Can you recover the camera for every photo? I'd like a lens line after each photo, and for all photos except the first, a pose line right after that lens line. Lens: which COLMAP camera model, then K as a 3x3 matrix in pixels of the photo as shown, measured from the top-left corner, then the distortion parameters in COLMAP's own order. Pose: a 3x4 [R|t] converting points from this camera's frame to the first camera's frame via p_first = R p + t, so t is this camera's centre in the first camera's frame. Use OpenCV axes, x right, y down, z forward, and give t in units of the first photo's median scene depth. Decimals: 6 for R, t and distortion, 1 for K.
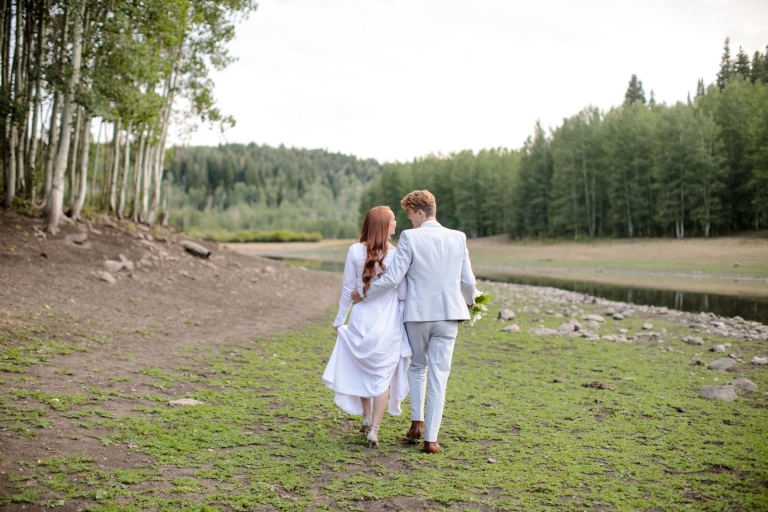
lens RADIAL K [[2949.2, 0, 384.0], [0, 2949.2, 256.0], [0, 0, 1]] dist [0.297214, -0.617358]
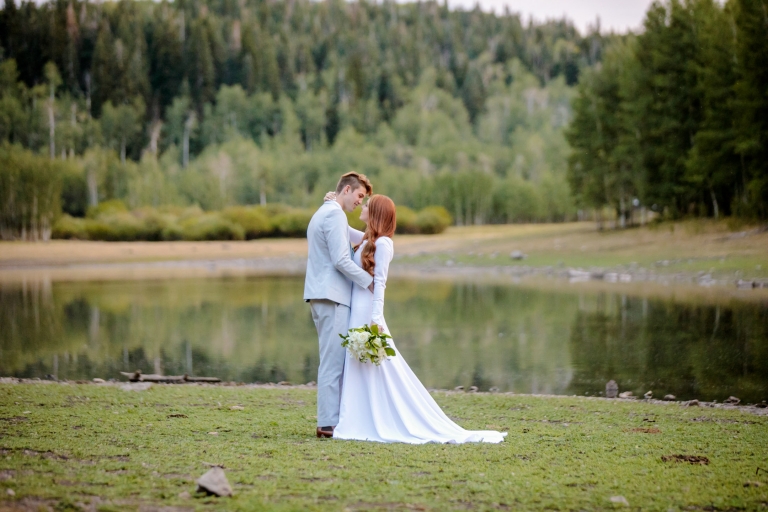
lens RADIAL K [[4565.0, 0, 384.0], [0, 4565.0, 256.0], [0, 0, 1]] dist [0.679029, 16.855836]
pose [[0.999592, -0.023068, -0.016848, -0.018774], [0.023055, 0.999734, -0.000977, -0.001274], [0.016866, 0.000589, 0.999858, 0.393067]]
